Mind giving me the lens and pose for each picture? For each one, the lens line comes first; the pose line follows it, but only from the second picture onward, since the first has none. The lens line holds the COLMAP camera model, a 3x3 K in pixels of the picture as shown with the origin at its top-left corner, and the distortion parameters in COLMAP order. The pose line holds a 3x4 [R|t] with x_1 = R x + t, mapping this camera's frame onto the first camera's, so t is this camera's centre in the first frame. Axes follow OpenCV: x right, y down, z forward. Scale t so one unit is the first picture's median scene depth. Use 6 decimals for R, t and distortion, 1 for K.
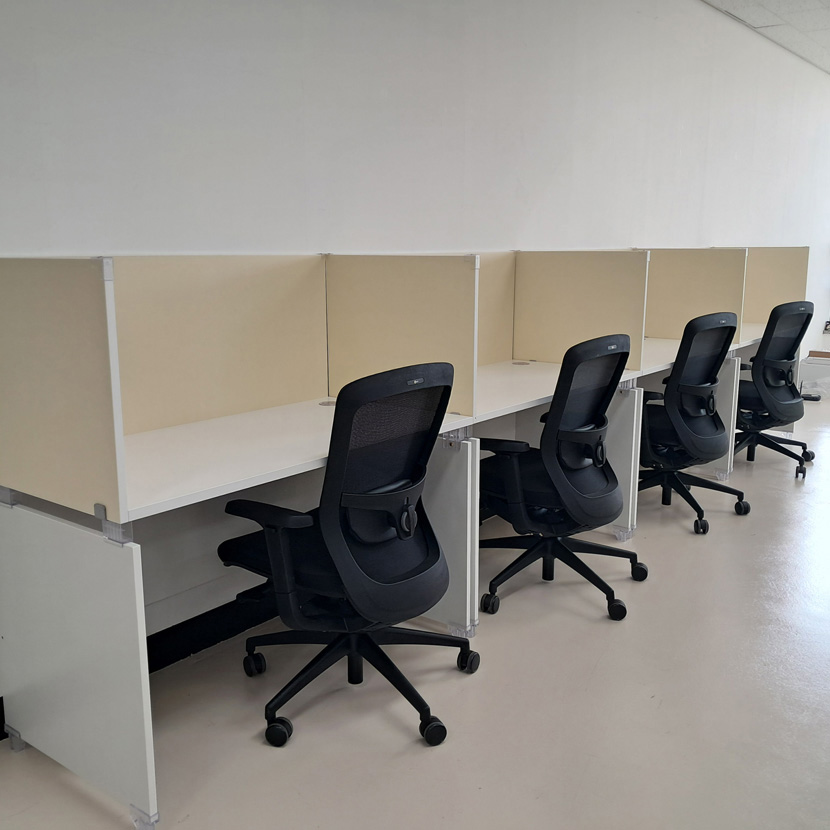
lens RADIAL K [[873.7, 0, 415.6], [0, 873.7, 409.9], [0, 0, 1]] dist [0.016955, 0.000000]
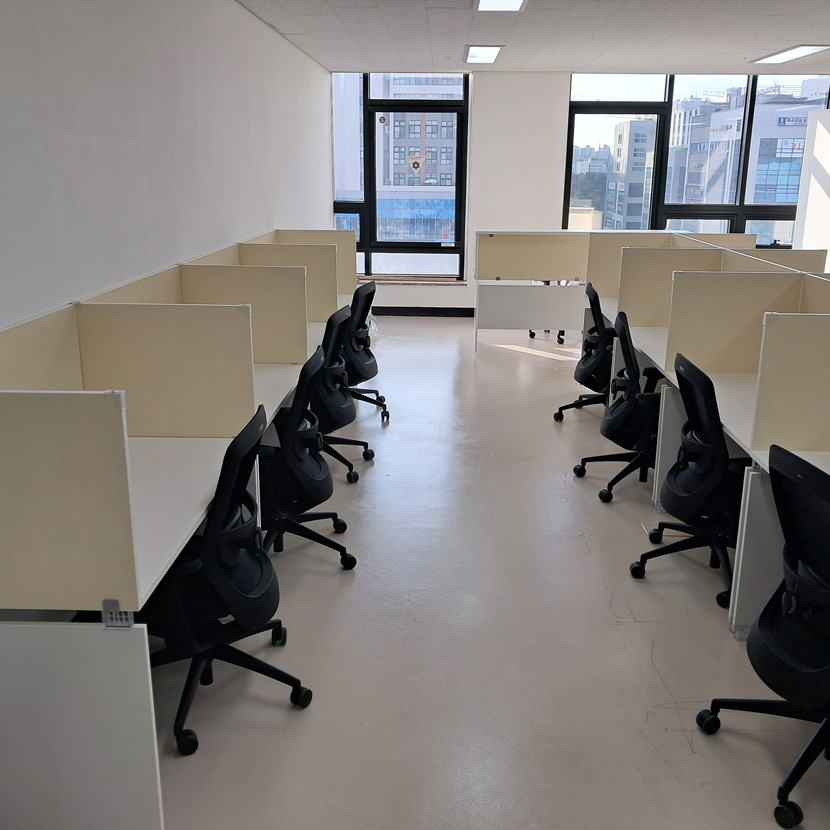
lens RADIAL K [[873.7, 0, 416.4], [0, 873.7, 406.6], [0, 0, 1]] dist [0.016955, 0.000000]
pose [[0.797063, -0.156334, 0.583310, -0.361898], [0.104155, 0.987024, 0.122212, -0.126767], [-0.594847, -0.036656, 0.803003, -0.067126]]
